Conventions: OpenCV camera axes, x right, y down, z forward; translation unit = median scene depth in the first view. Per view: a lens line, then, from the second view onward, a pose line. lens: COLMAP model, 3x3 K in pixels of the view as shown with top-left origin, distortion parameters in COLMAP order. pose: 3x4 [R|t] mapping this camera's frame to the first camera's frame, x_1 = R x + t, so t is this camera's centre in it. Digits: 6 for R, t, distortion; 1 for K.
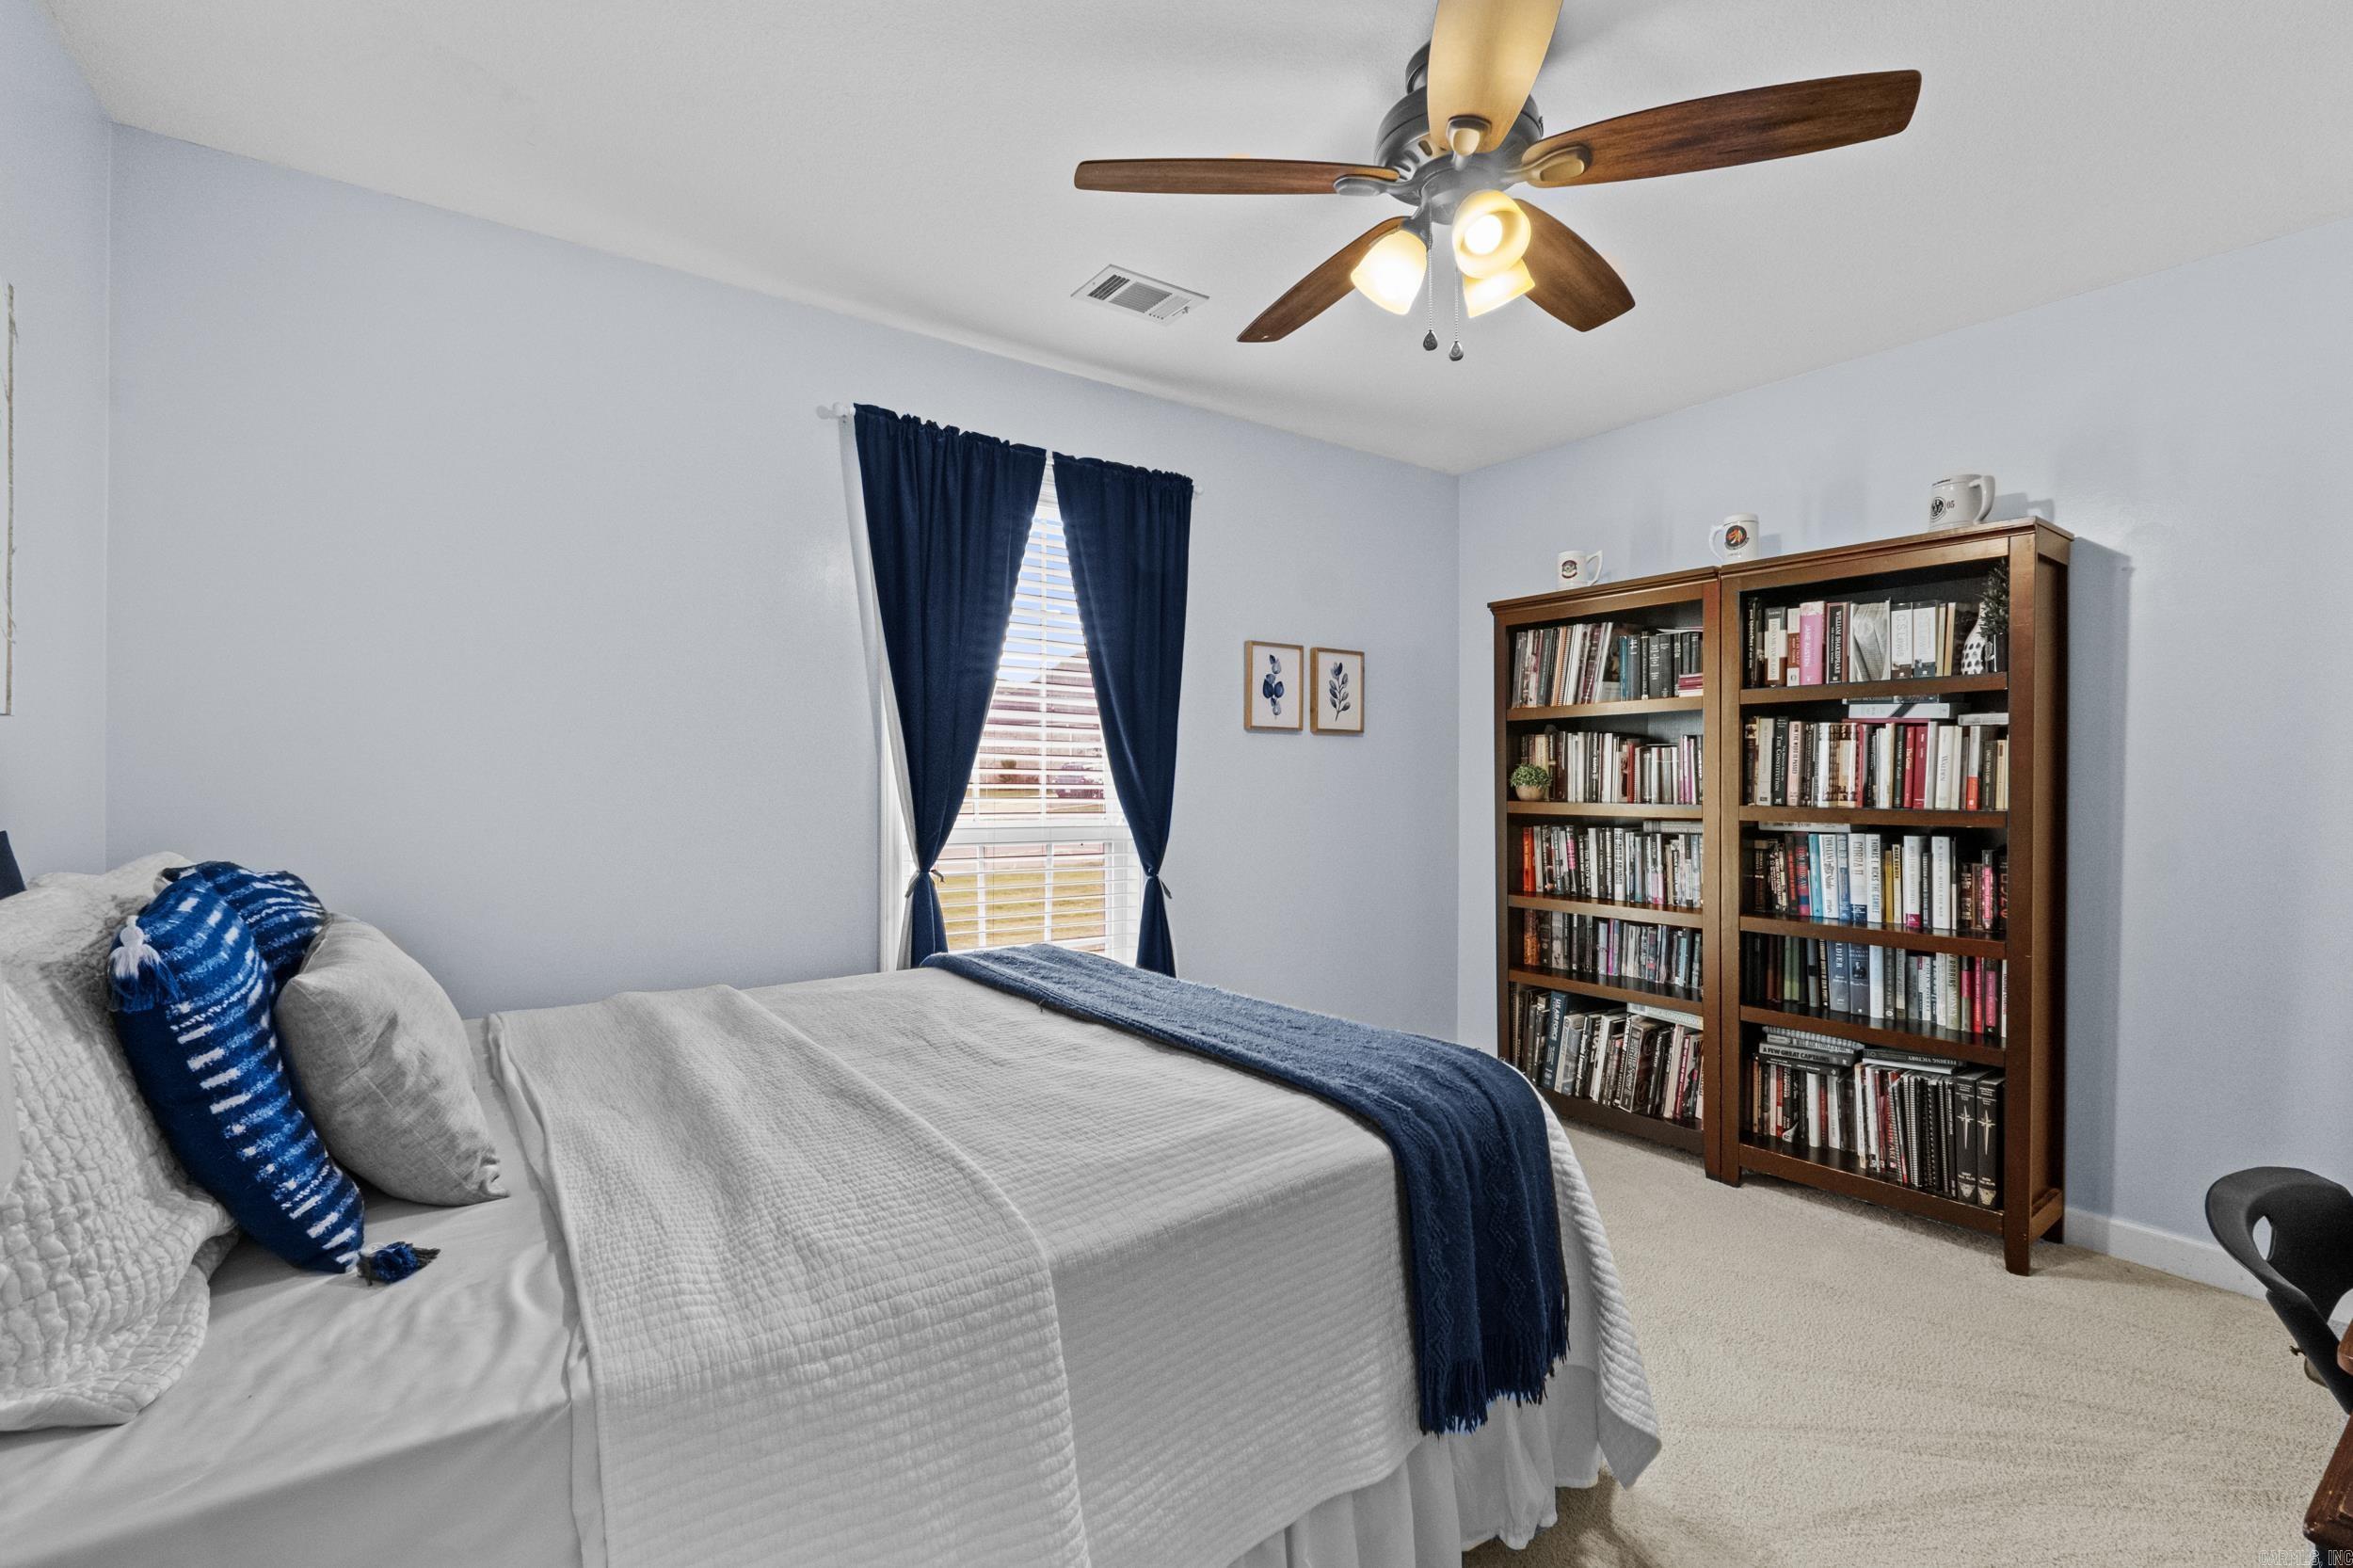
lens RADIAL K [[1027.5, 0, 1171.5], [0, 1027.5, 782.1], [0, 0, 1]] dist [-0.005155, -0.000460]
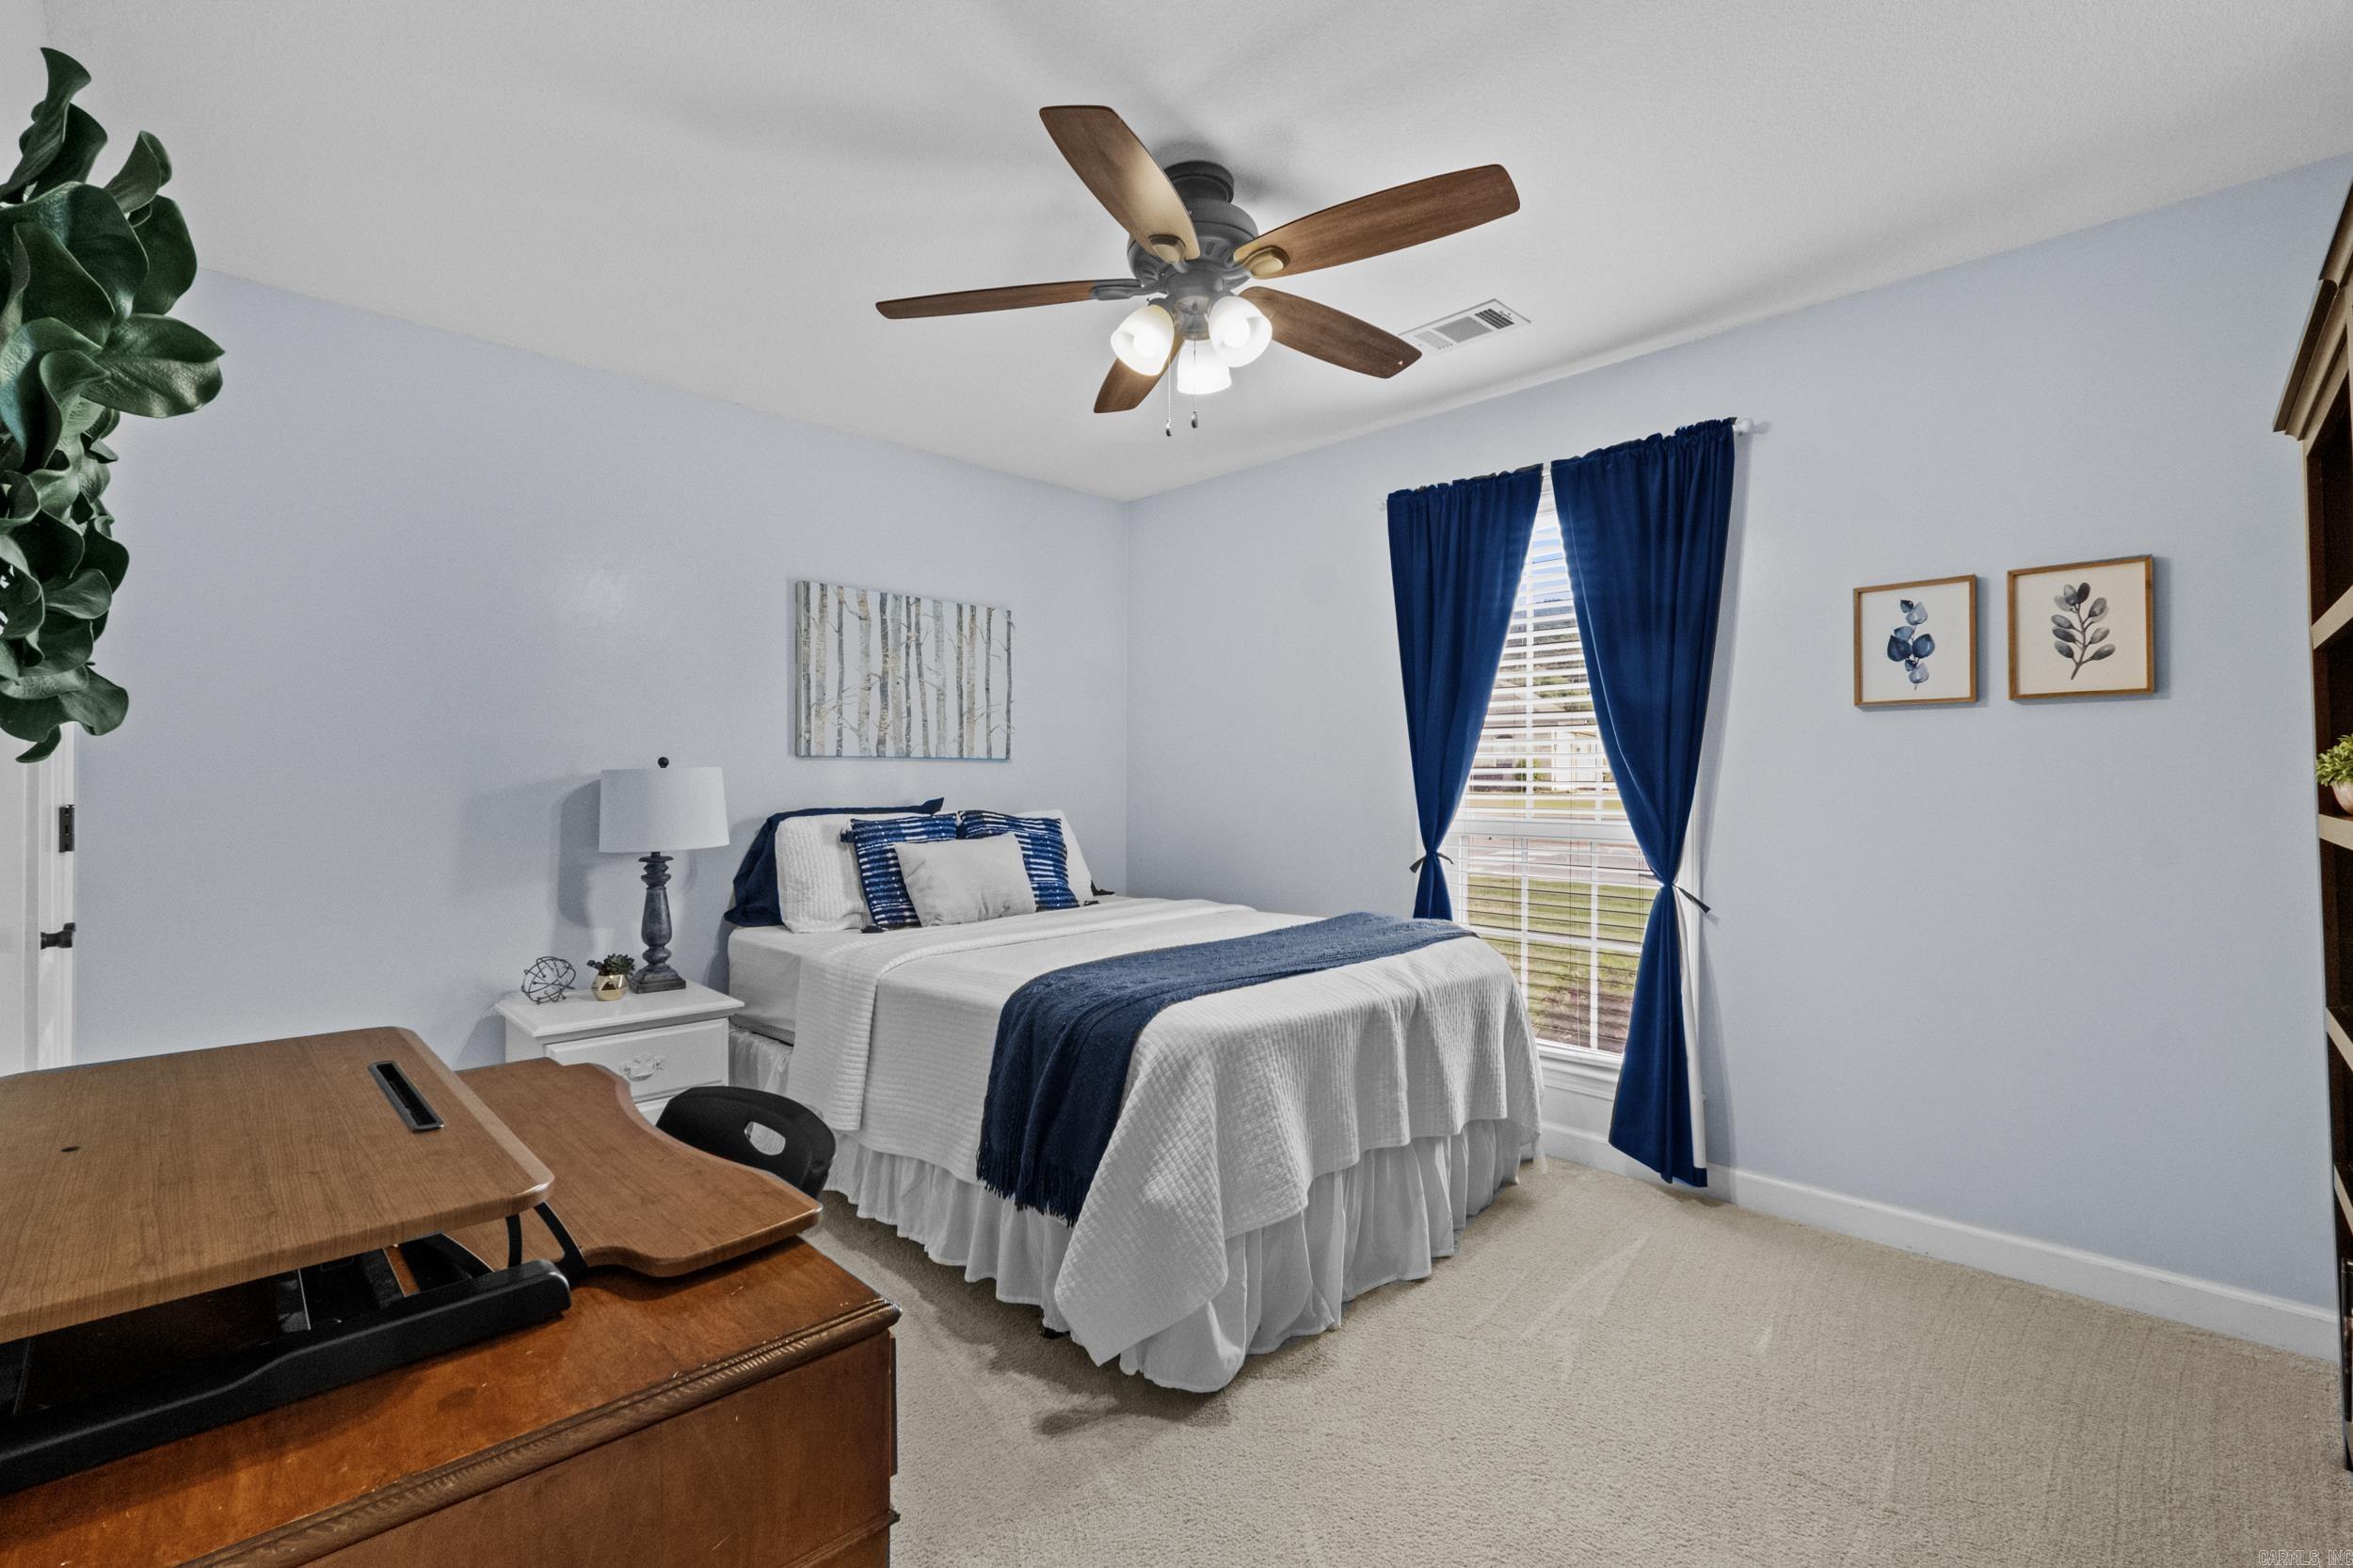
lens RADIAL K [[1027.5, 0, 1174.5], [0, 1027.5, 785.8], [0, 0, 1]] dist [-0.005155, -0.000460]
pose [[0.174778, 0.000092, -0.984608, 0.720332], [0.003346, 0.999994, 0.000688, 0.003565], [0.984602, -0.003414, 0.174777, 0.378617]]
